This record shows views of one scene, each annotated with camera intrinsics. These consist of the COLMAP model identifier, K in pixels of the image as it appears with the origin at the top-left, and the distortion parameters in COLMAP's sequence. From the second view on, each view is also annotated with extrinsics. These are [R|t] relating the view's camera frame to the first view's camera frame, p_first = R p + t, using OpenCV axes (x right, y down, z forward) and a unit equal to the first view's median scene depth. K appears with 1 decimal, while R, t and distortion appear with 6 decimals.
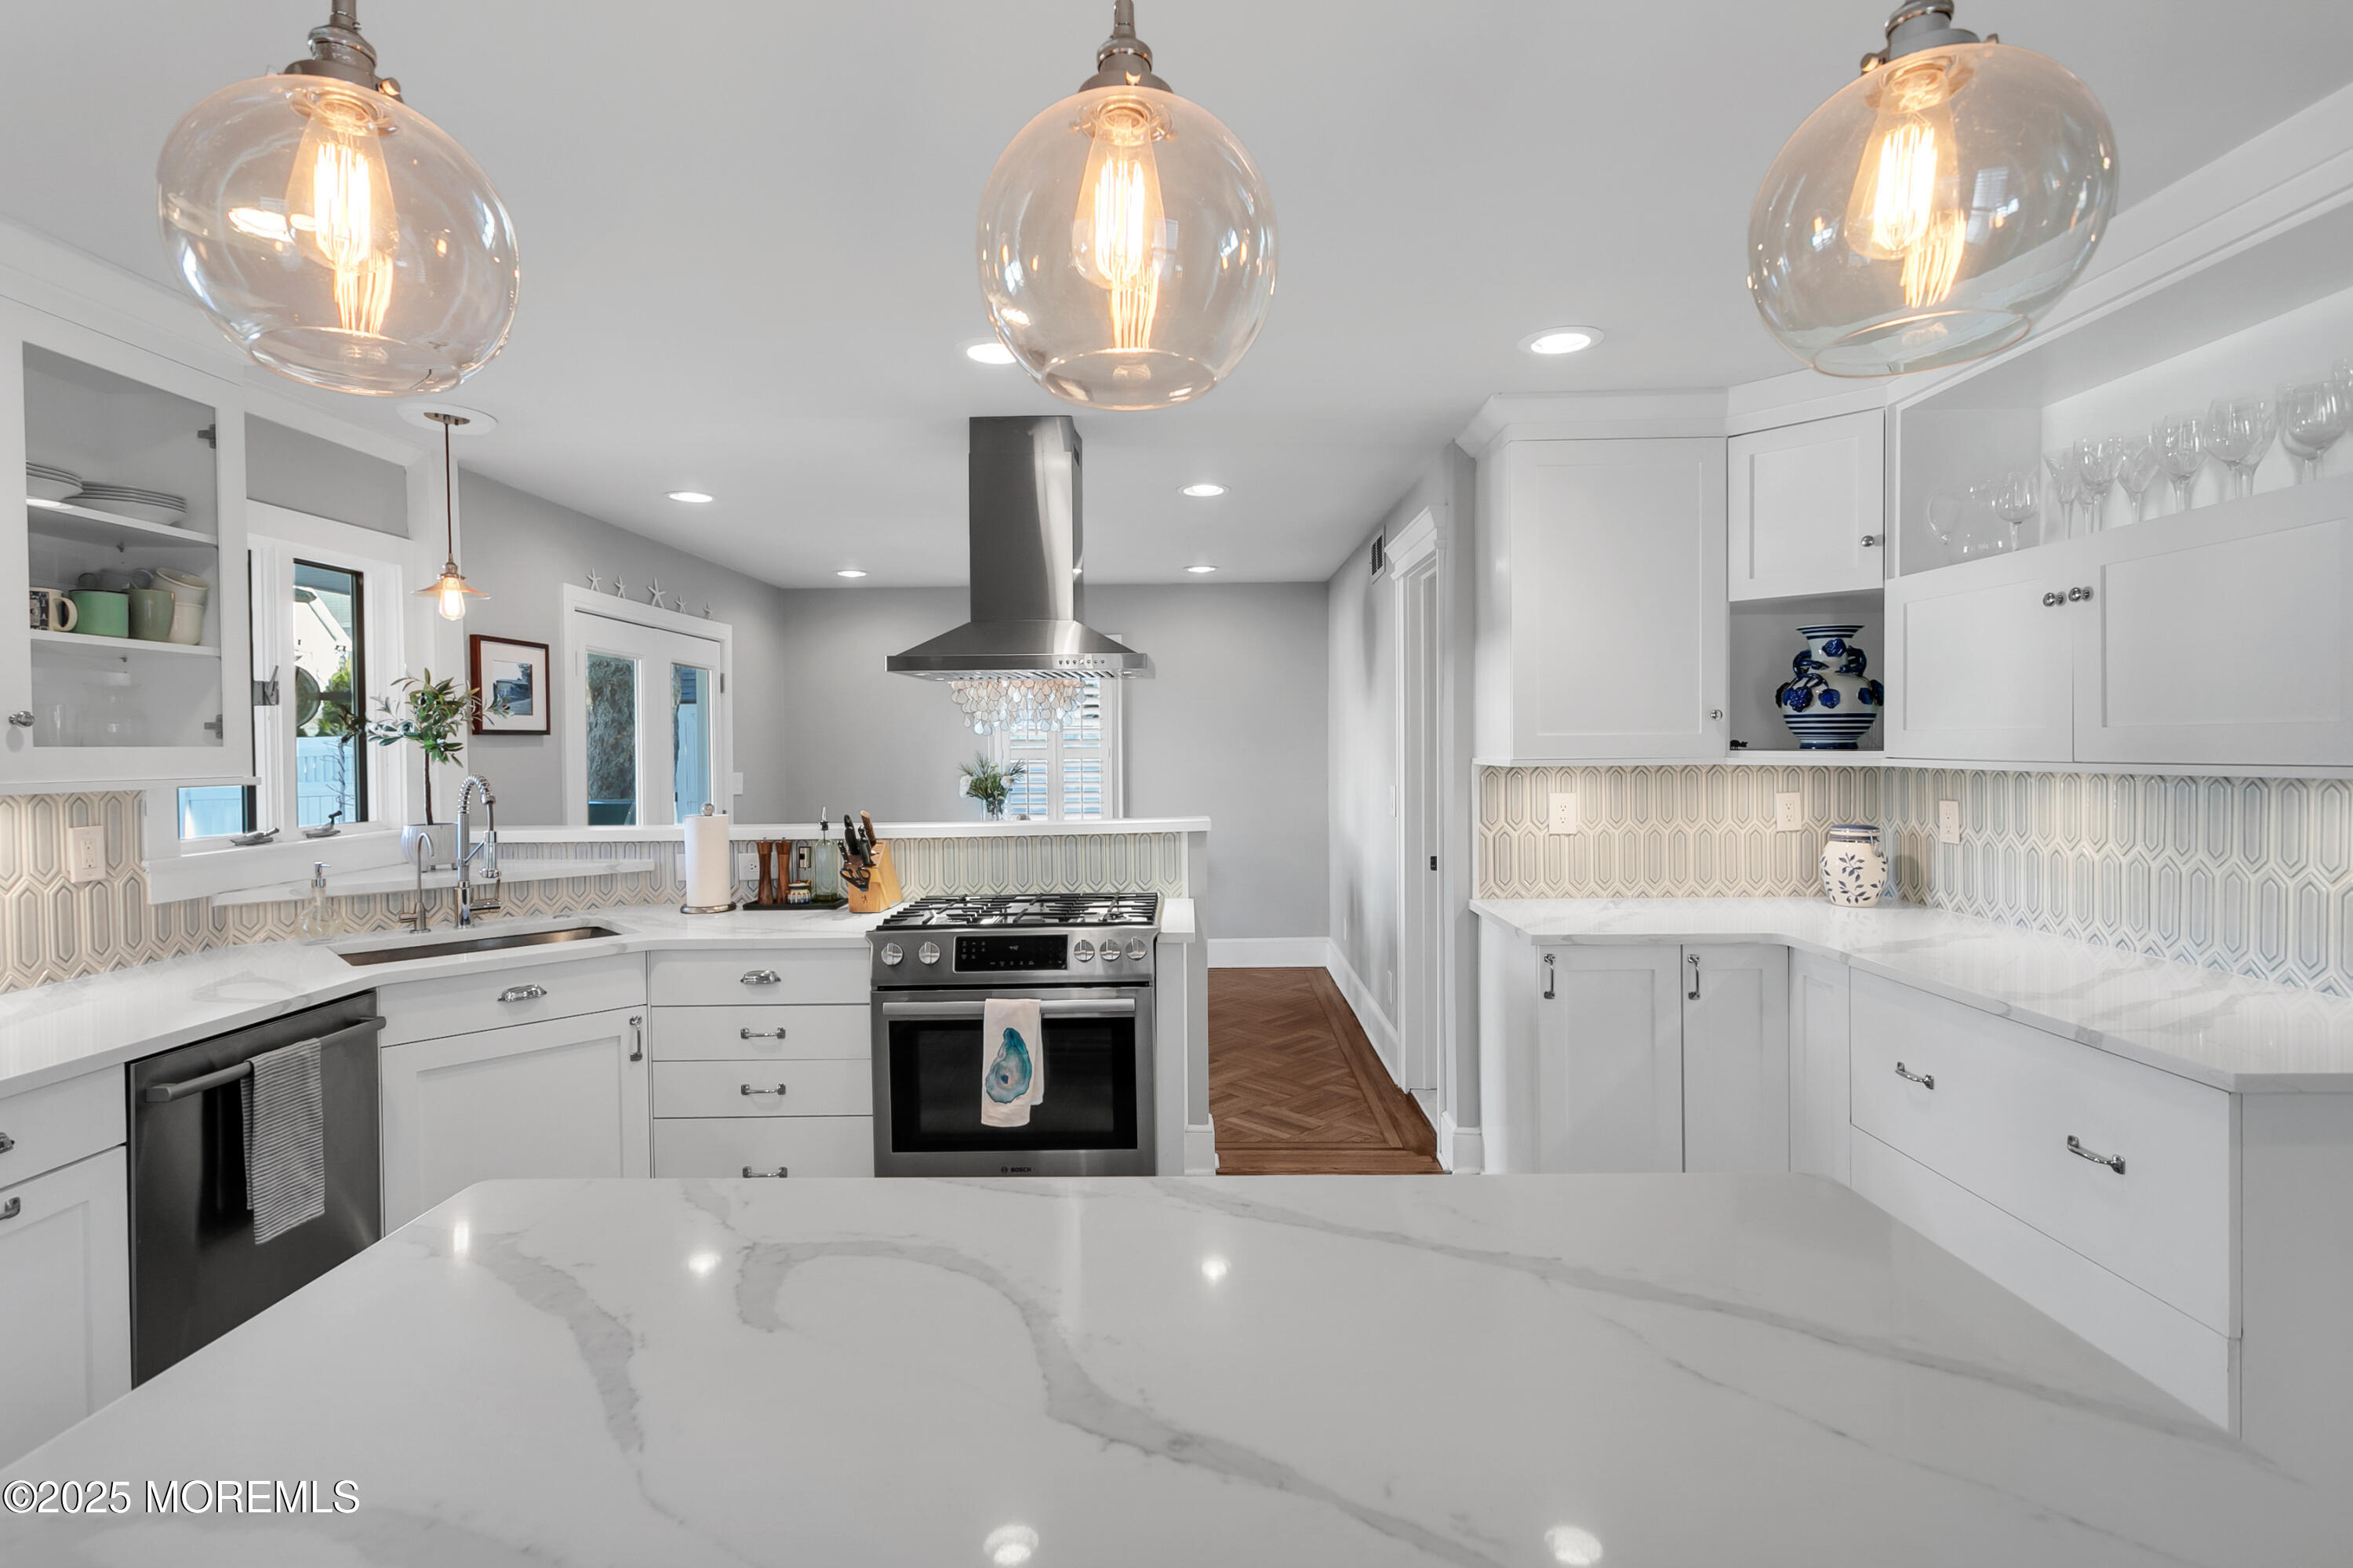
lens RADIAL K [[1119.1, 0, 1170.9], [0, 1119.1, 773.4], [0, 0, 1]] dist [-0.000281, -0.000005]
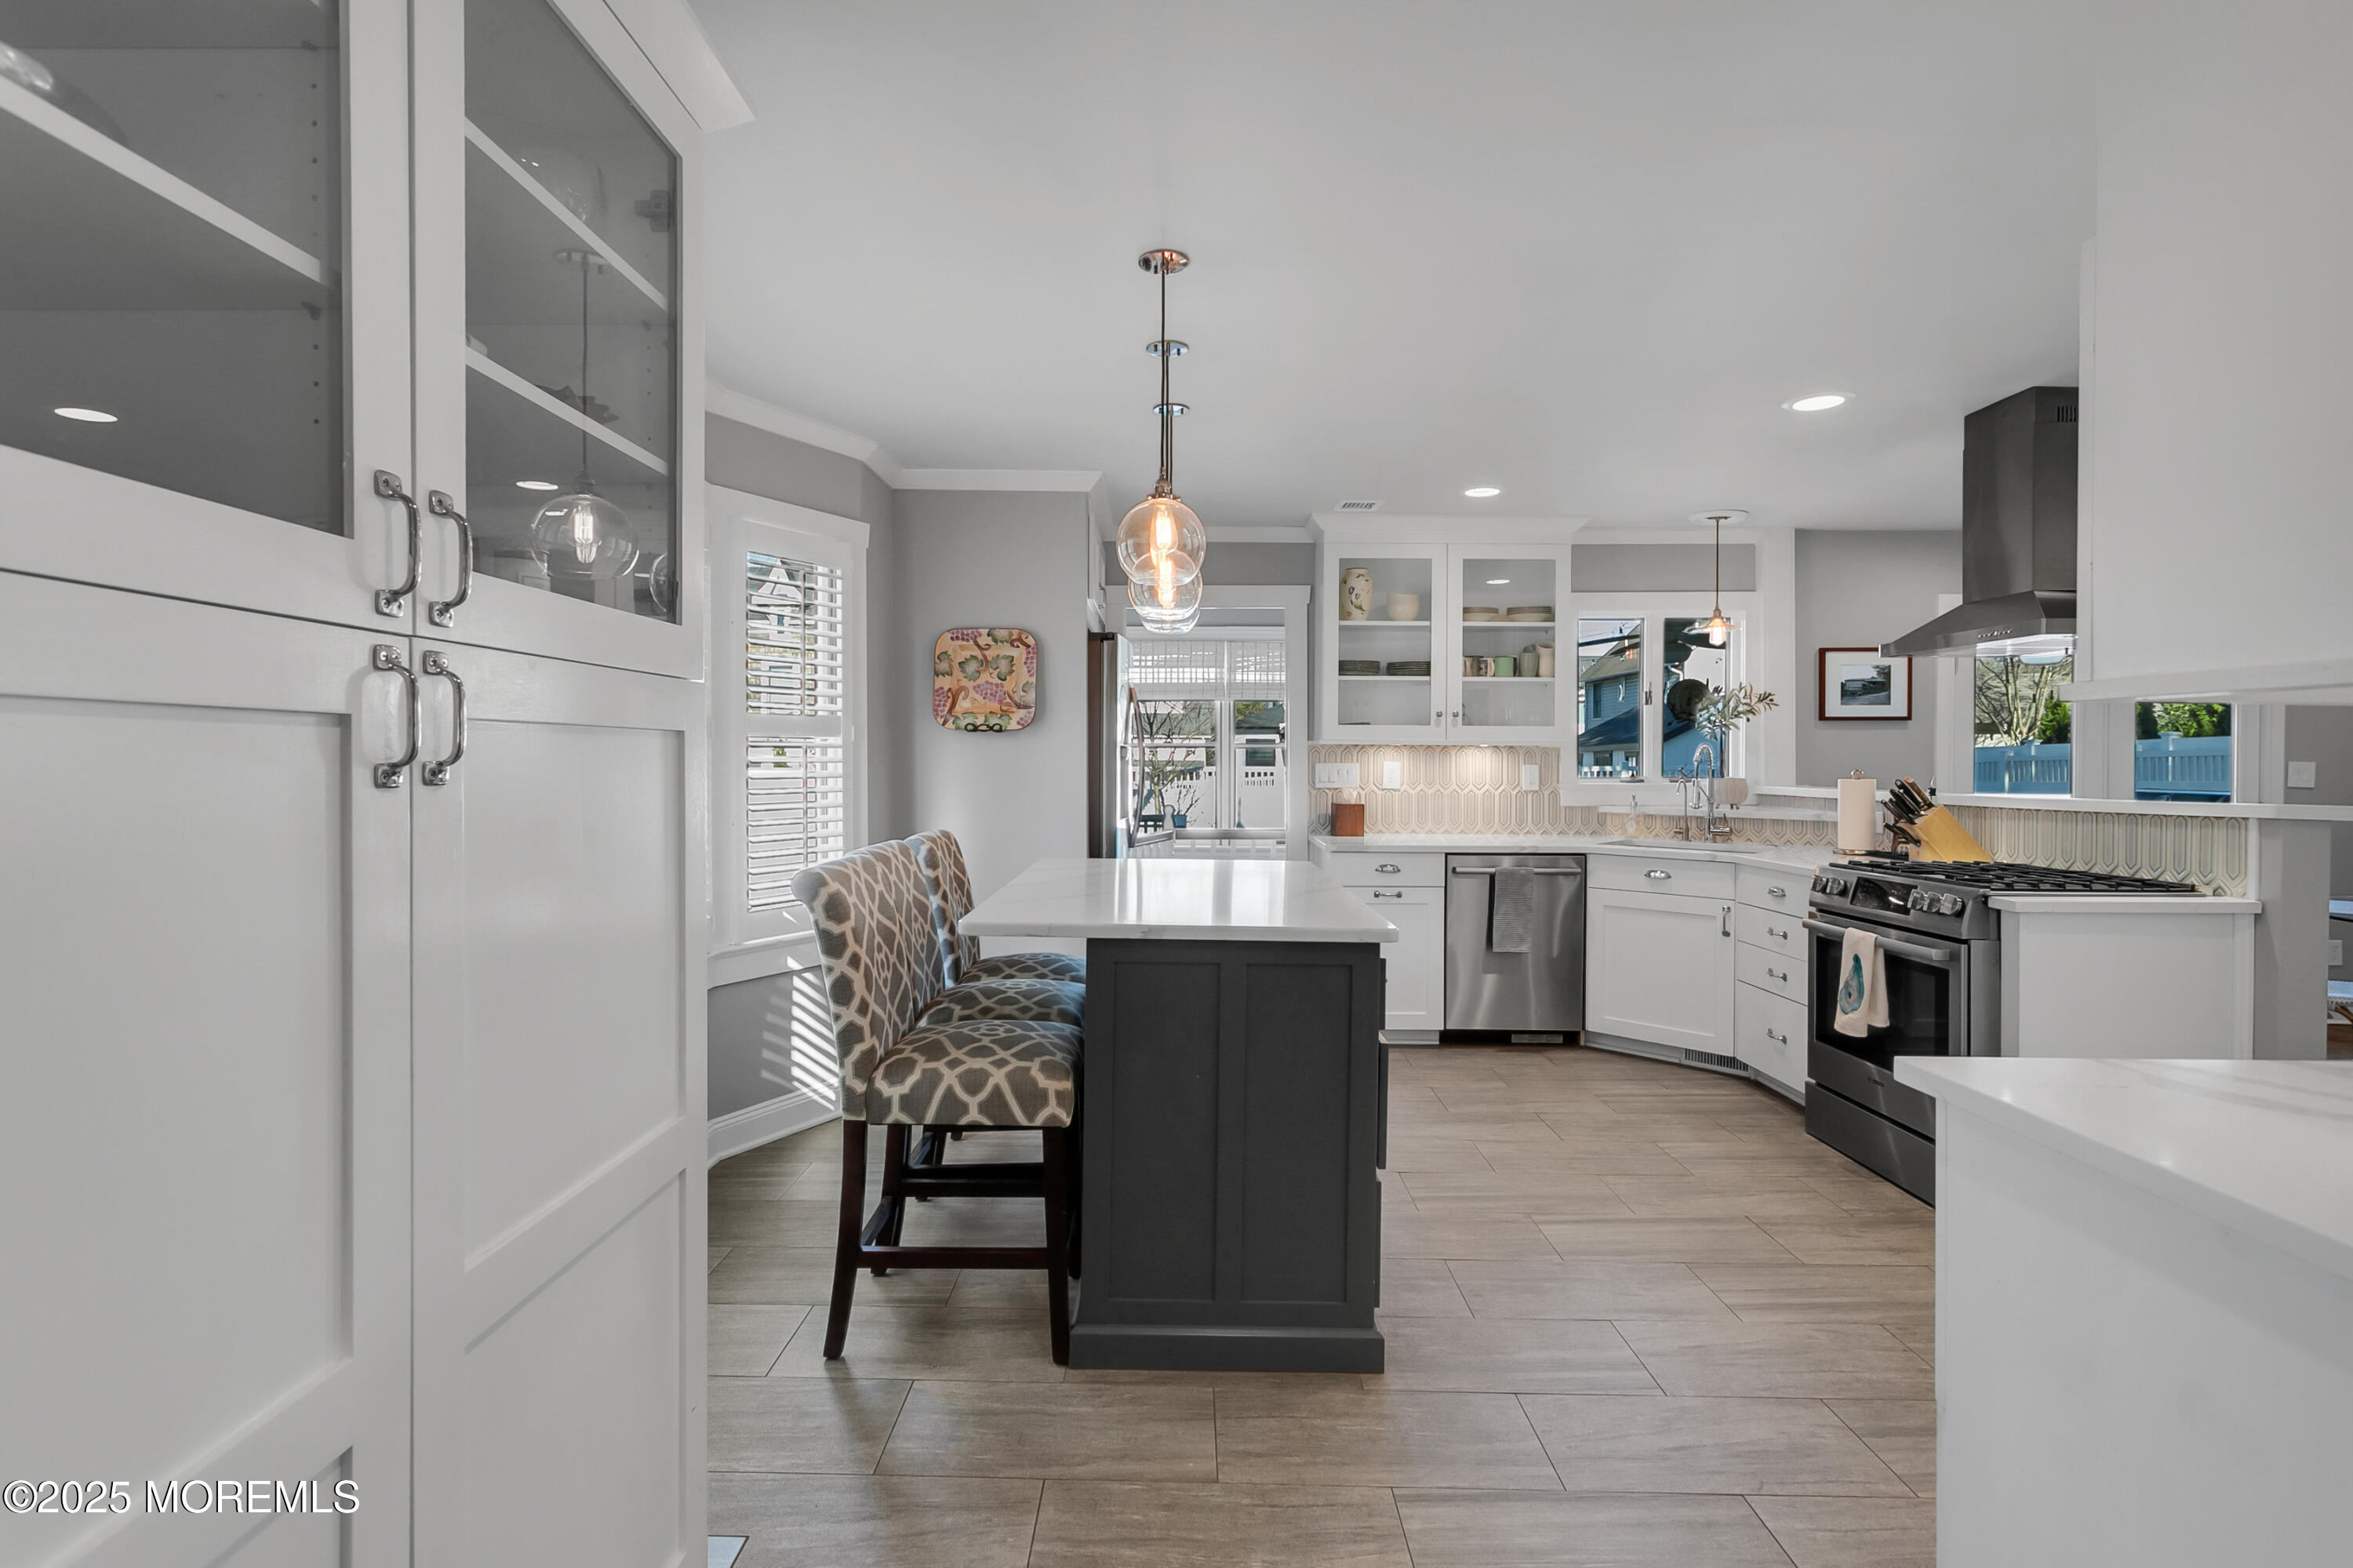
lens RADIAL K [[1119.1, 0, 1182.1], [0, 1119.1, 766.1], [0, 0, 1]] dist [-0.000281, -0.000005]
pose [[0.013544, 0.016748, -0.999768, 0.813136], [-0.029368, 0.999435, 0.016345, 0.024210], [0.999477, 0.029140, 0.014028, 0.209868]]
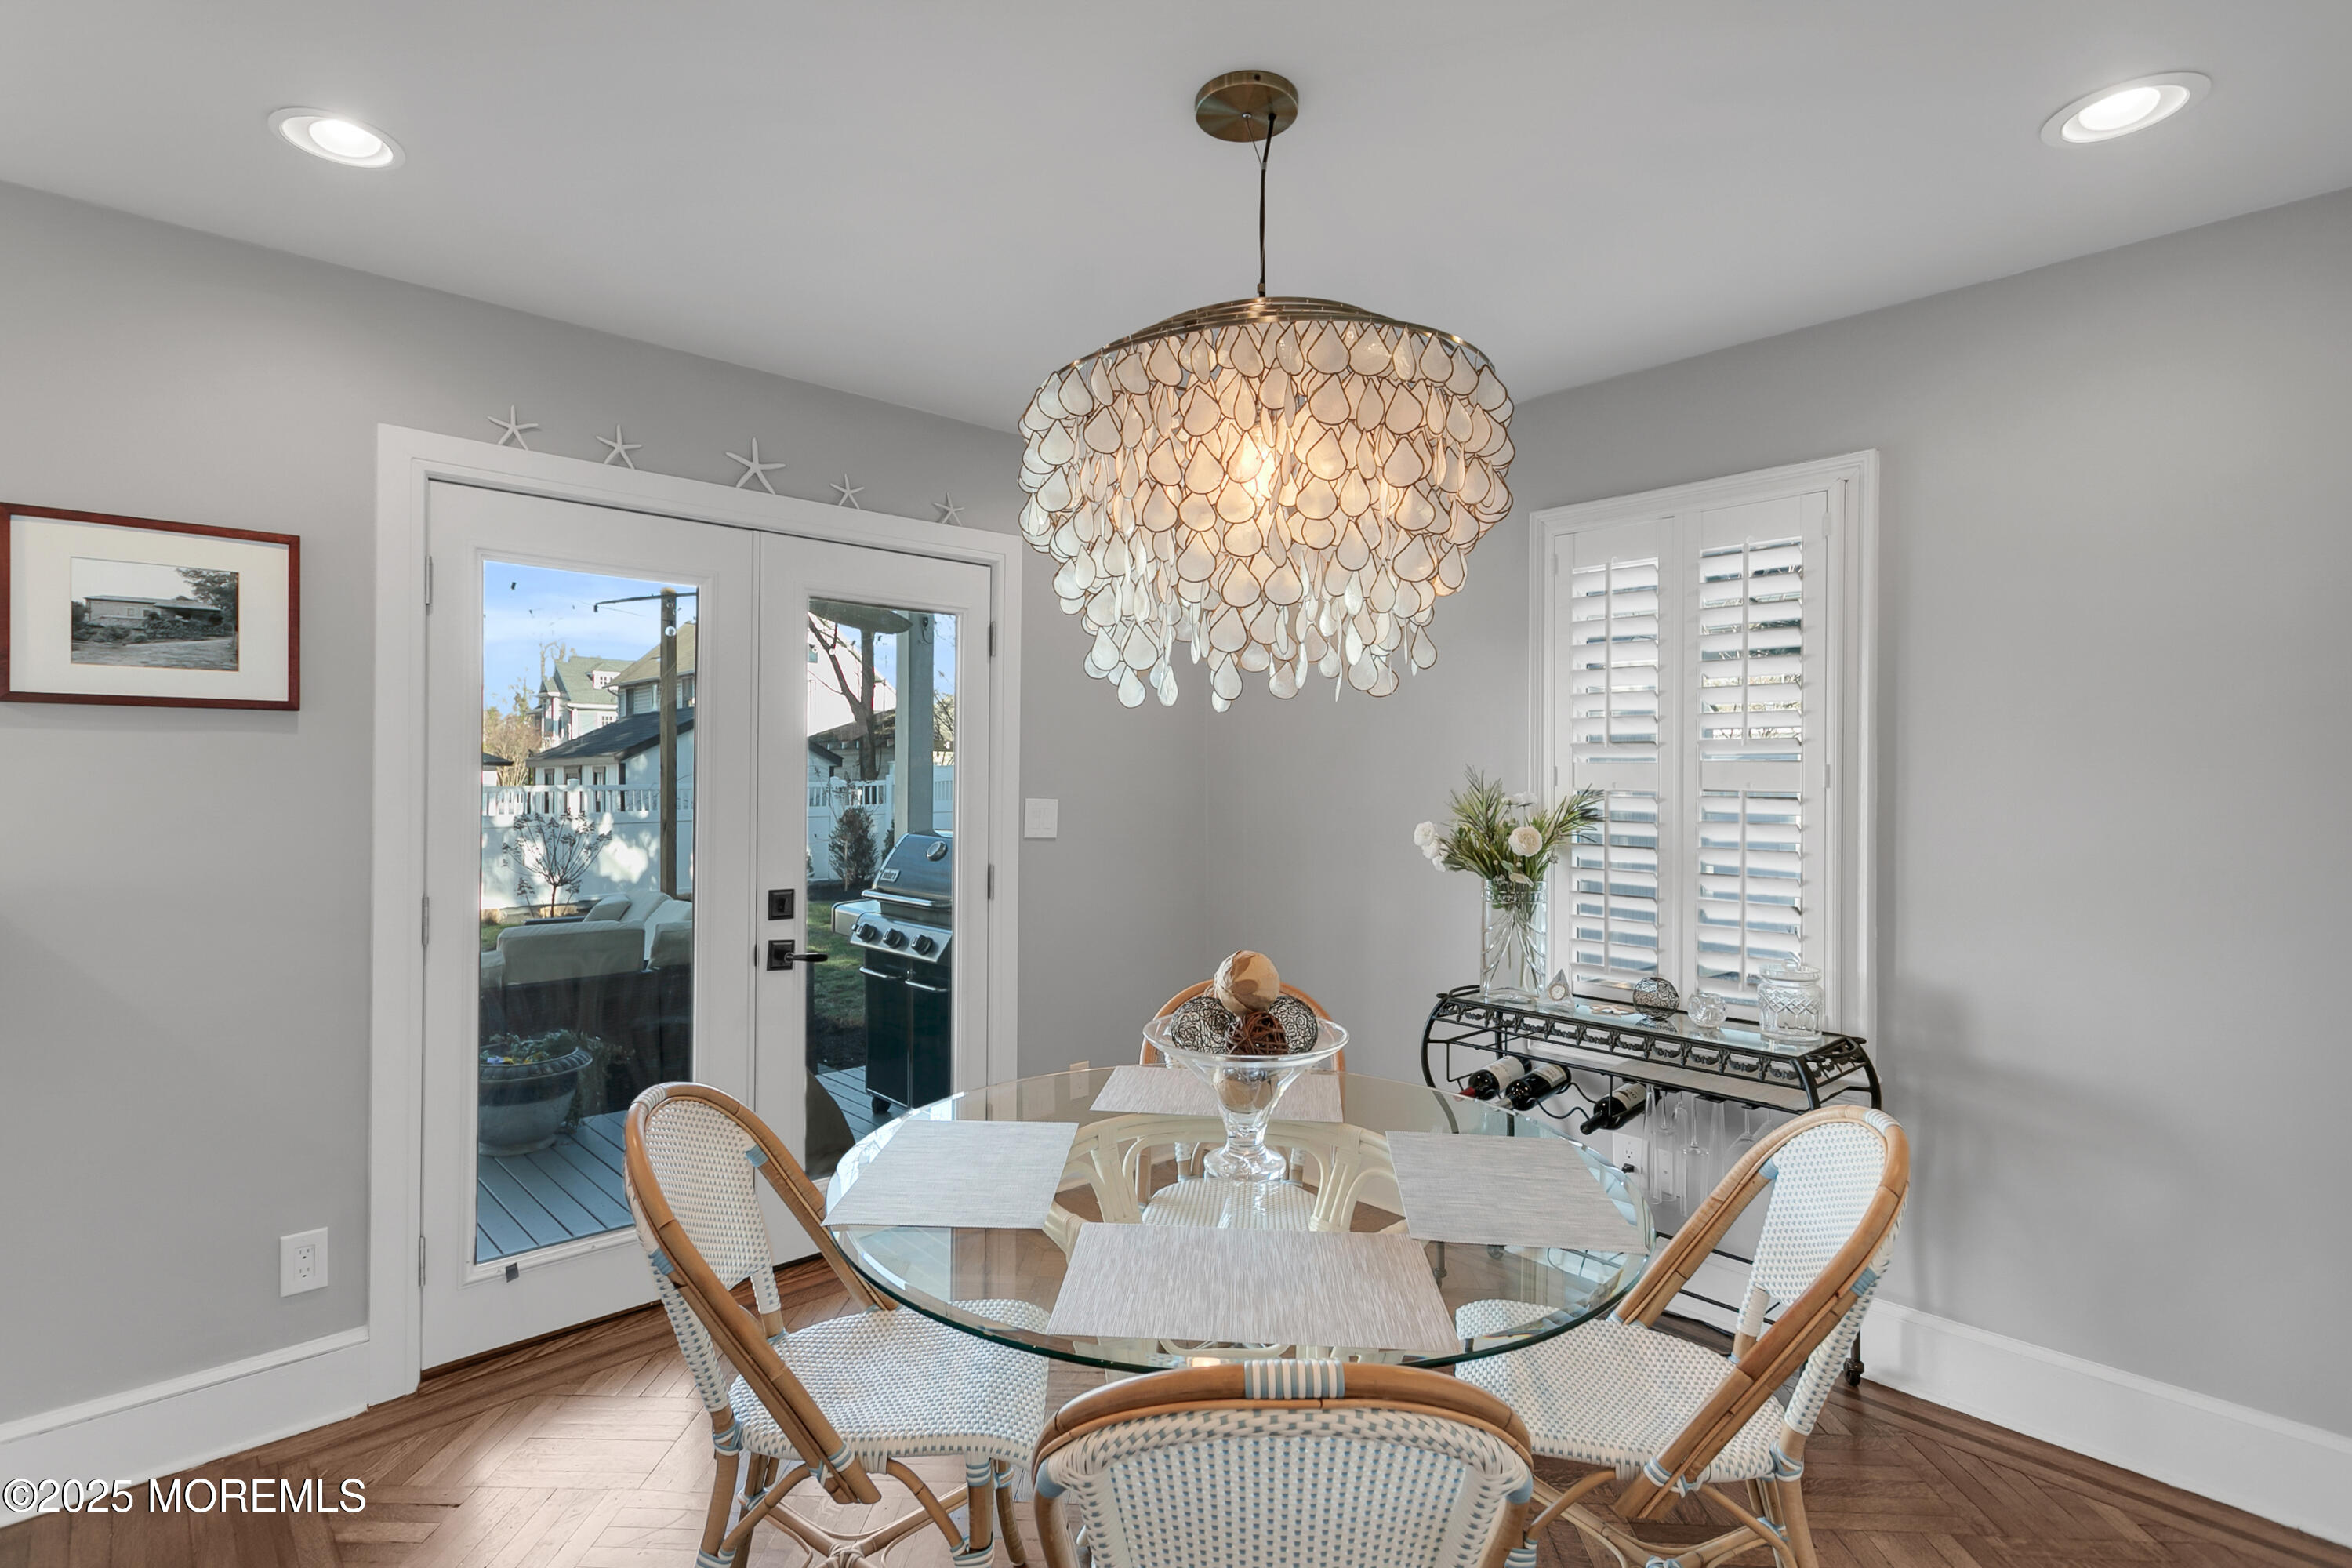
lens RADIAL K [[1118.5, 0, 1105.8], [0, 1118.5, 765.1], [0, 0, 1]] dist [-0.000281, -0.000005]
pose [[0.659078, 0.000655, -0.752075, 0.099764], [-0.029608, 0.999247, -0.025076, -0.008015], [0.751492, 0.038795, 0.658601, 1.129969]]
